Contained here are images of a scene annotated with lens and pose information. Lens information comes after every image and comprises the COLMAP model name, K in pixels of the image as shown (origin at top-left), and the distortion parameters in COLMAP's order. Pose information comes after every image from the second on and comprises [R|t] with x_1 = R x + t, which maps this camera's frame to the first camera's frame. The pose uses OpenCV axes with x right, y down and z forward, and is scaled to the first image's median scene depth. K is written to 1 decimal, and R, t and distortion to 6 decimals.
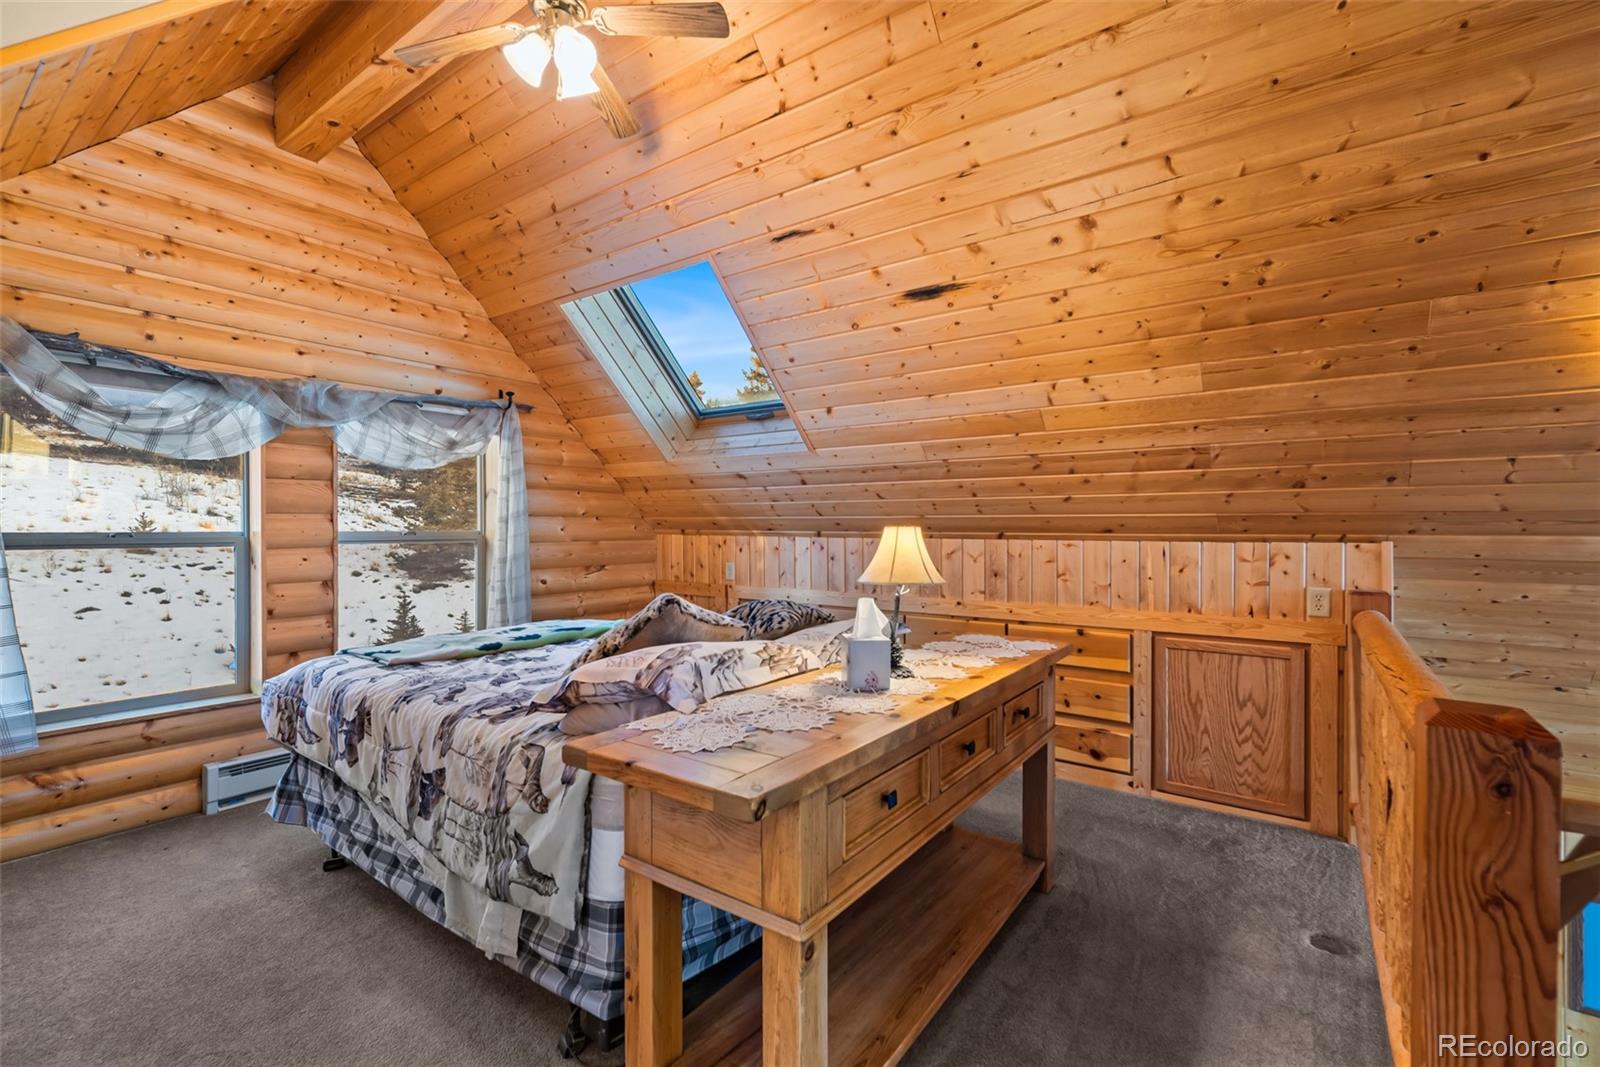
lens RADIAL K [[703.3, 0, 802.2], [0, 703.3, 528.1], [0, 0, 1]] dist [0.001725, 0.000030]
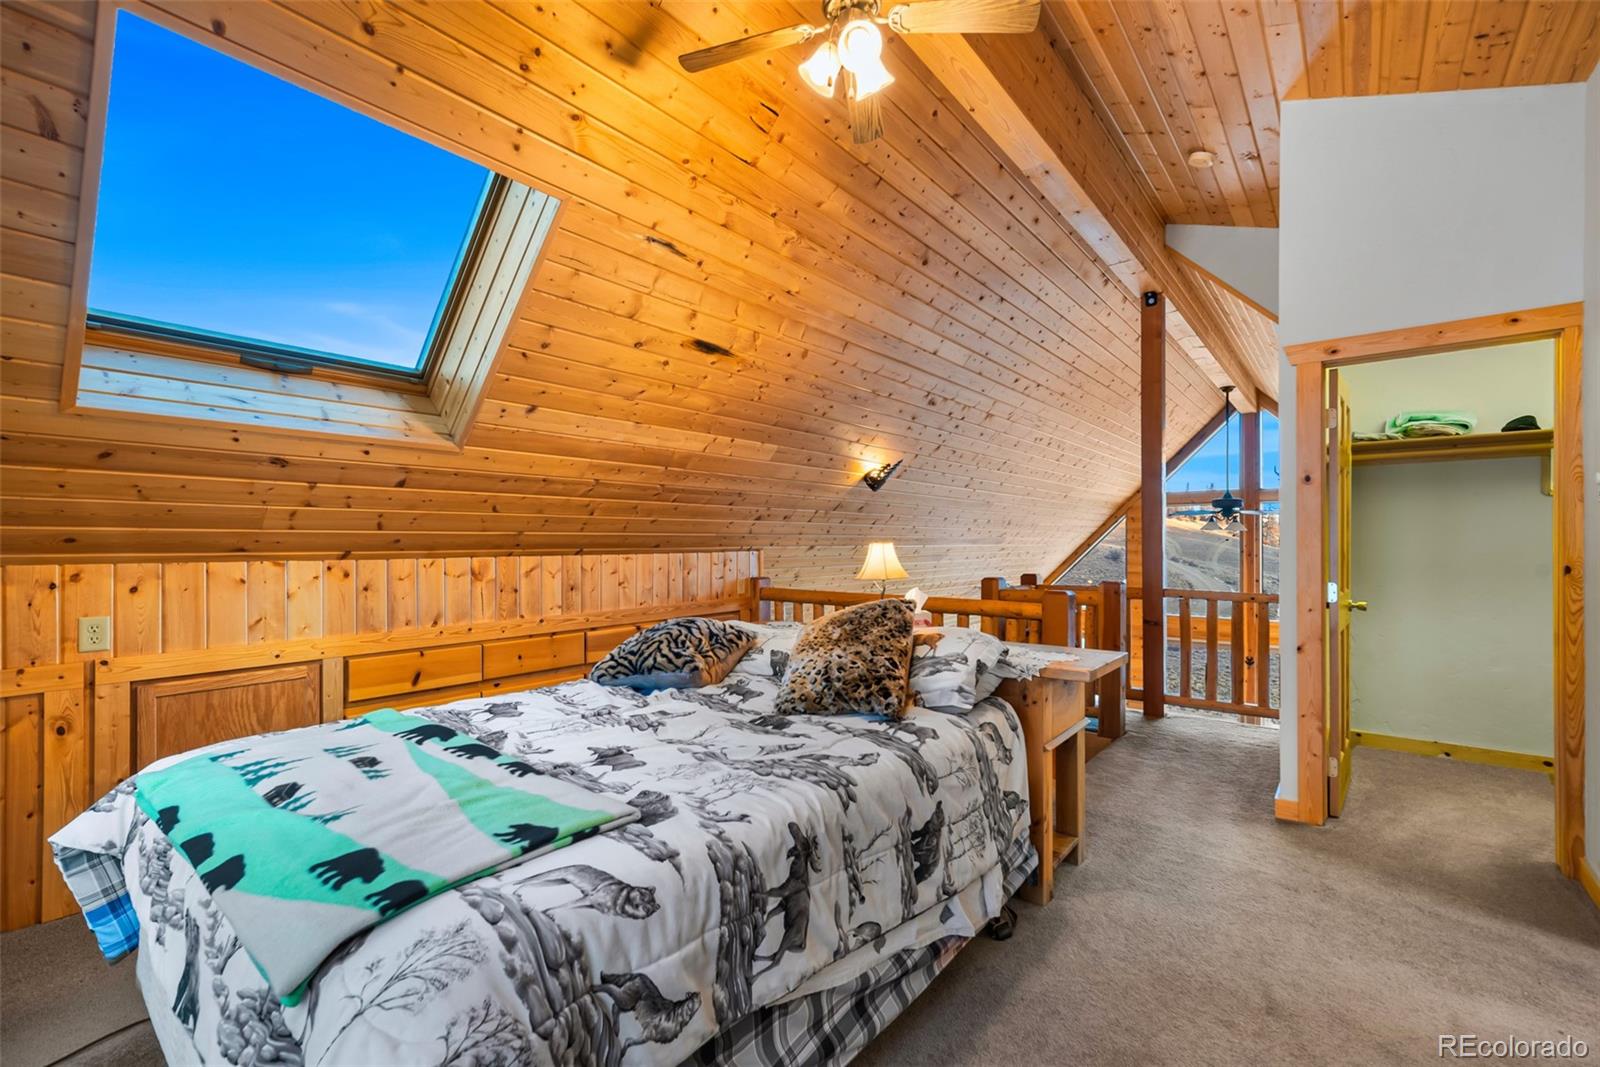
lens RADIAL K [[703.3, 0, 803.8], [0, 703.3, 537.3], [0, 0, 1]] dist [0.001725, 0.000030]
pose [[0.042545, 0.003553, 0.999088, -0.739987], [0.003748, 0.999986, -0.003716, -0.005689], [-0.999088, 0.003902, 0.042531, 0.580321]]
